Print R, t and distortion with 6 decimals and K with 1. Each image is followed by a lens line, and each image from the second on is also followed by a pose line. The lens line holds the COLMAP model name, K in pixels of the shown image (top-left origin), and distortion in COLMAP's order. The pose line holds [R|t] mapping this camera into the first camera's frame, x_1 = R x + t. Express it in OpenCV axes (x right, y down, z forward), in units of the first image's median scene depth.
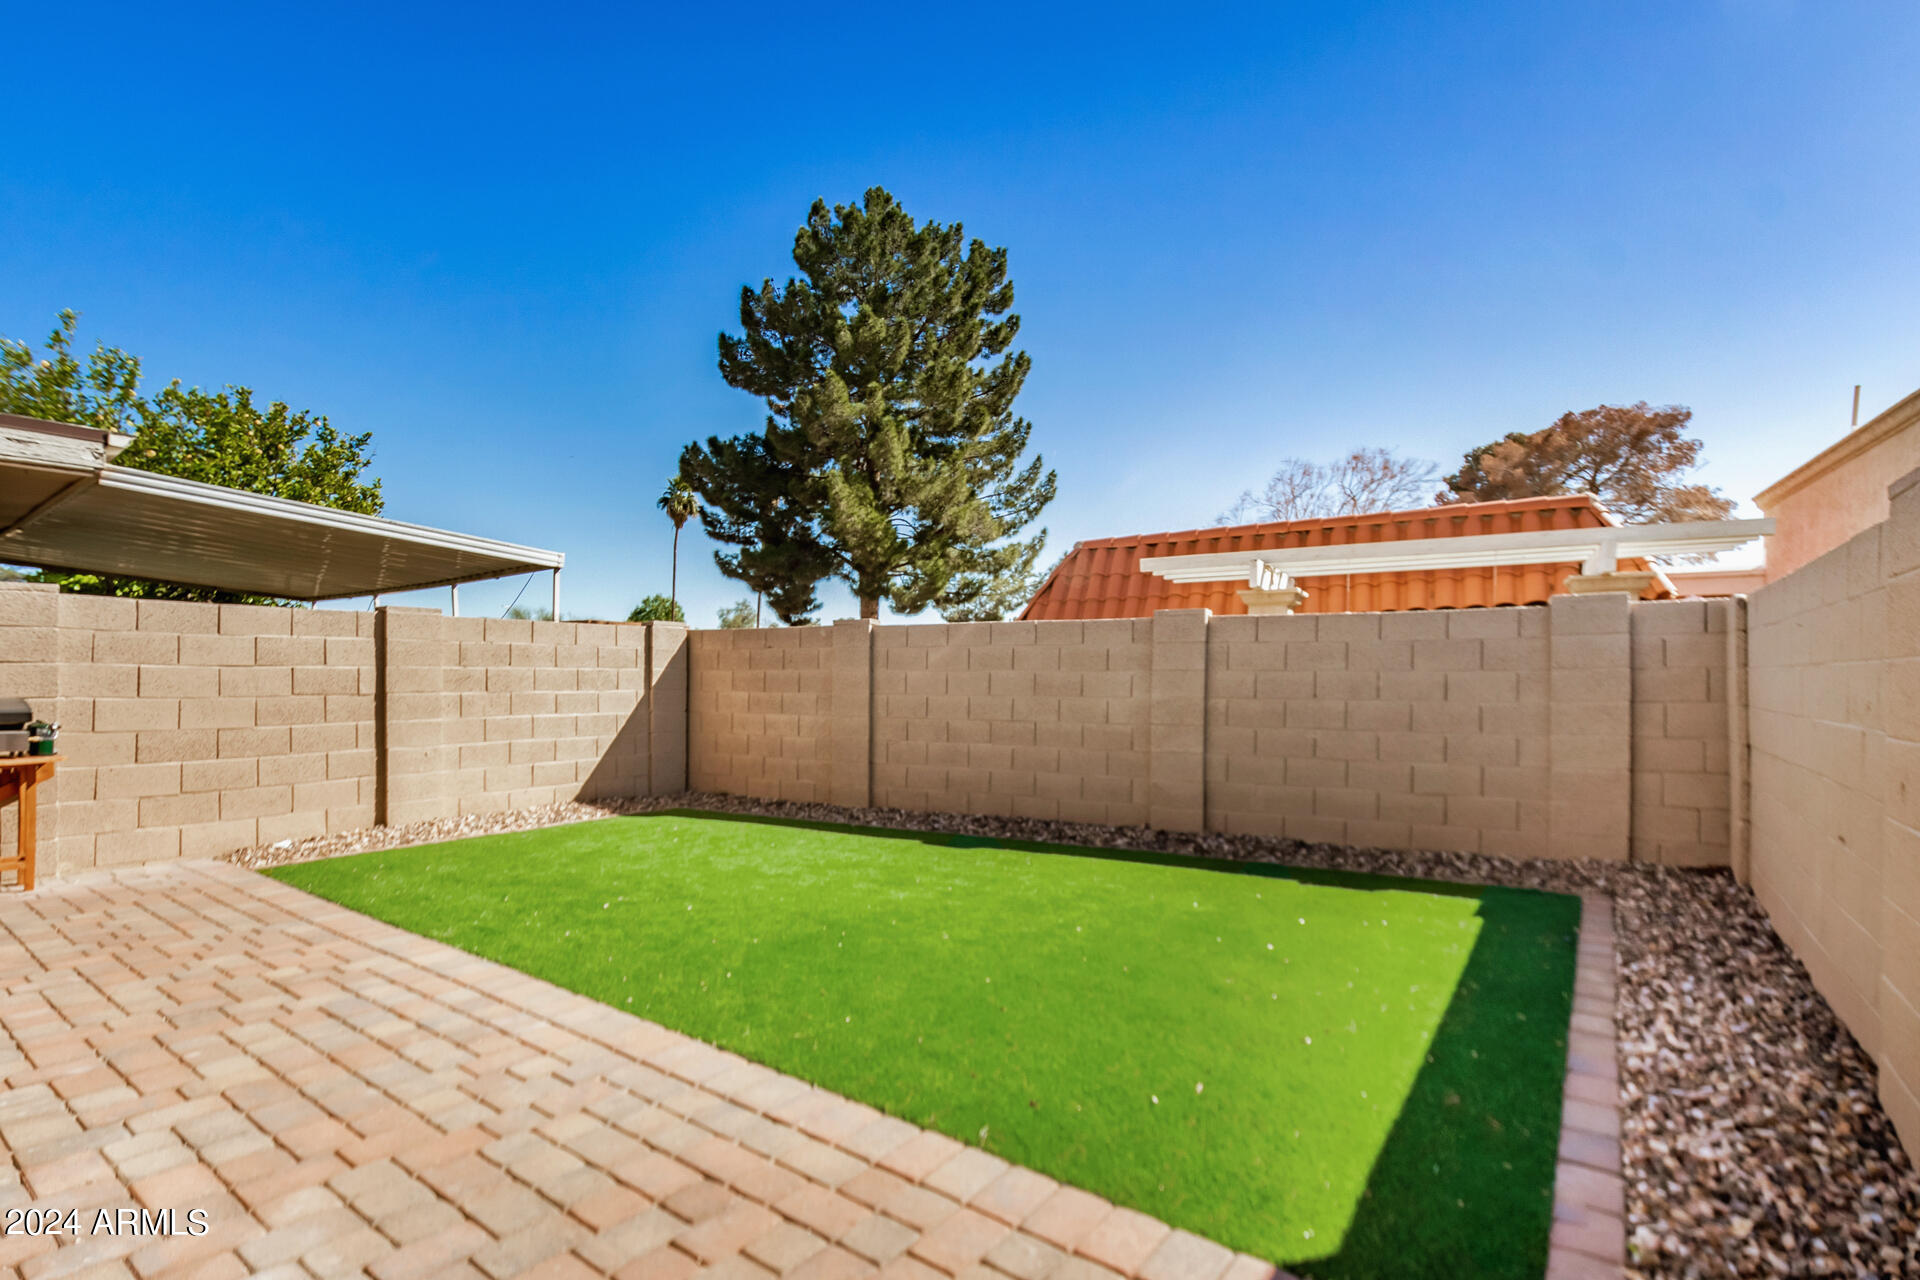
lens RADIAL K [[893.8, 0, 960.9], [0, 893.8, 652.6], [0, 0, 1]] dist [-0.004029, -0.000182]
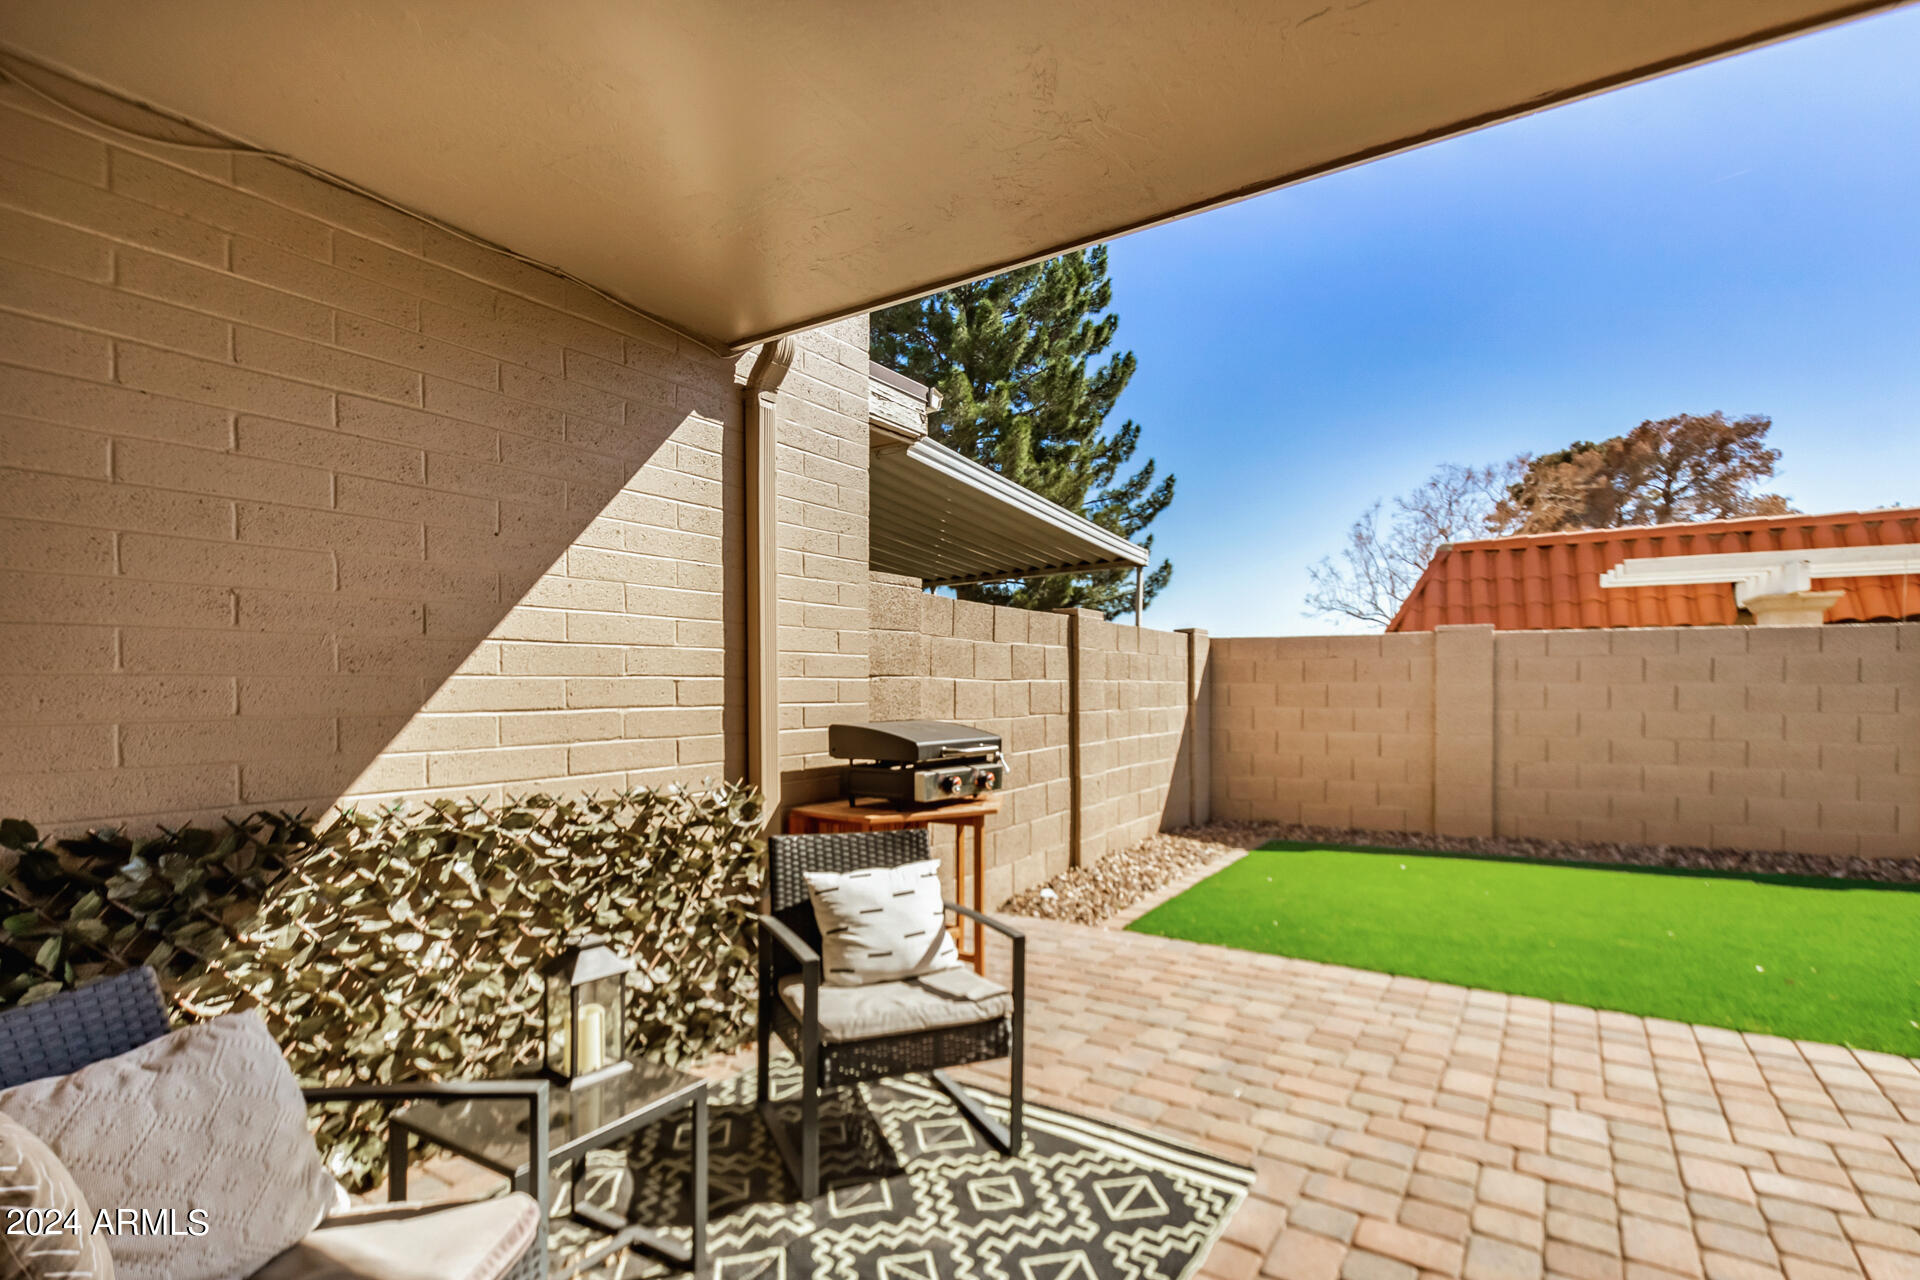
lens RADIAL K [[893.8, 0, 972.2], [0, 893.8, 689.8], [0, 0, 1]] dist [-0.004029, -0.000182]
pose [[0.999435, -0.001963, 0.033548, -0.138487], [0.000935, 0.999530, 0.030639, -0.000215], [-0.033592, -0.030590, 0.998967, 0.026864]]
